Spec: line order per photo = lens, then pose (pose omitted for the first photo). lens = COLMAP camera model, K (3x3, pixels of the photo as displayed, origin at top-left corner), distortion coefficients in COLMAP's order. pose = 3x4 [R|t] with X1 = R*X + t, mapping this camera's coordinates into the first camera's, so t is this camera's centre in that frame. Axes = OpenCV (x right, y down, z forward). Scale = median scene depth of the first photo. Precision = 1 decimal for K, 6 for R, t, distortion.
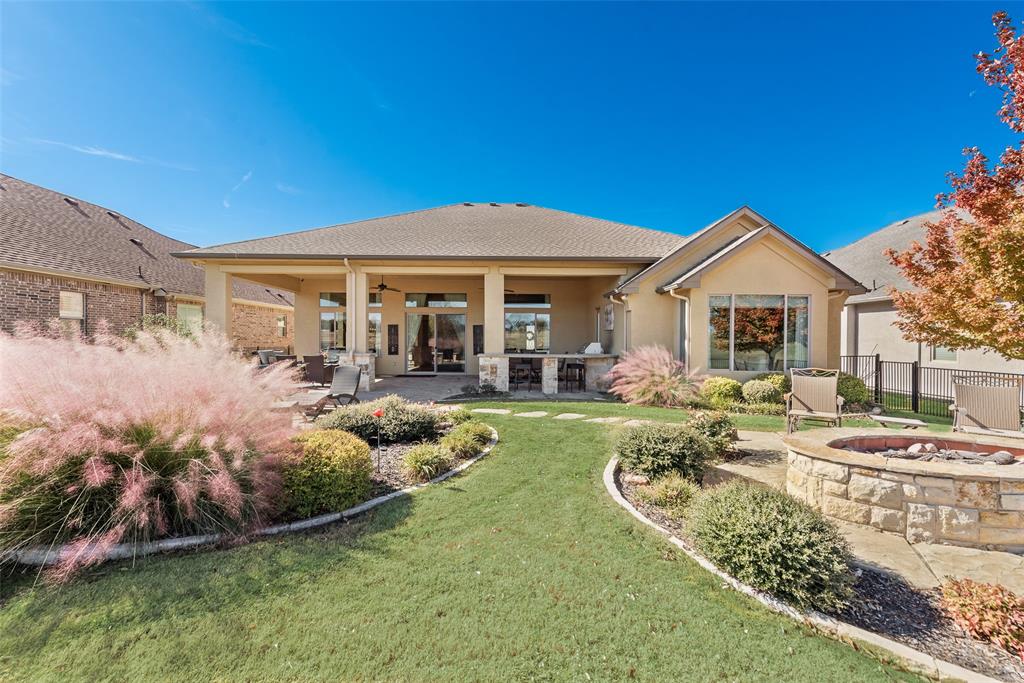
lens RADIAL K [[397.8, 0, 508.7], [0, 397.8, 344.0], [0, 0, 1]] dist [0.001071, -0.000149]
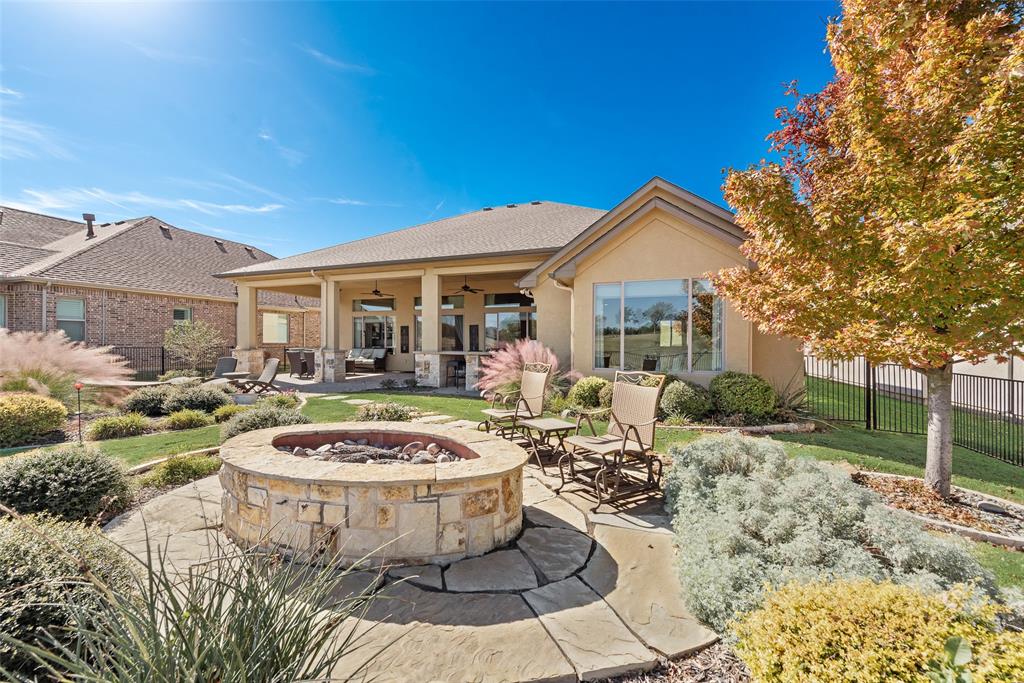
lens RADIAL K [[397.8, 0, 508.7], [0, 397.8, 344.0], [0, 0, 1]] dist [0.001071, -0.000149]
pose [[0.939463, -0.003240, -0.342636, 0.521757], [0.001095, 0.999979, -0.006454, 0.013233], [0.342650, 0.005688, 0.939446, 0.080411]]
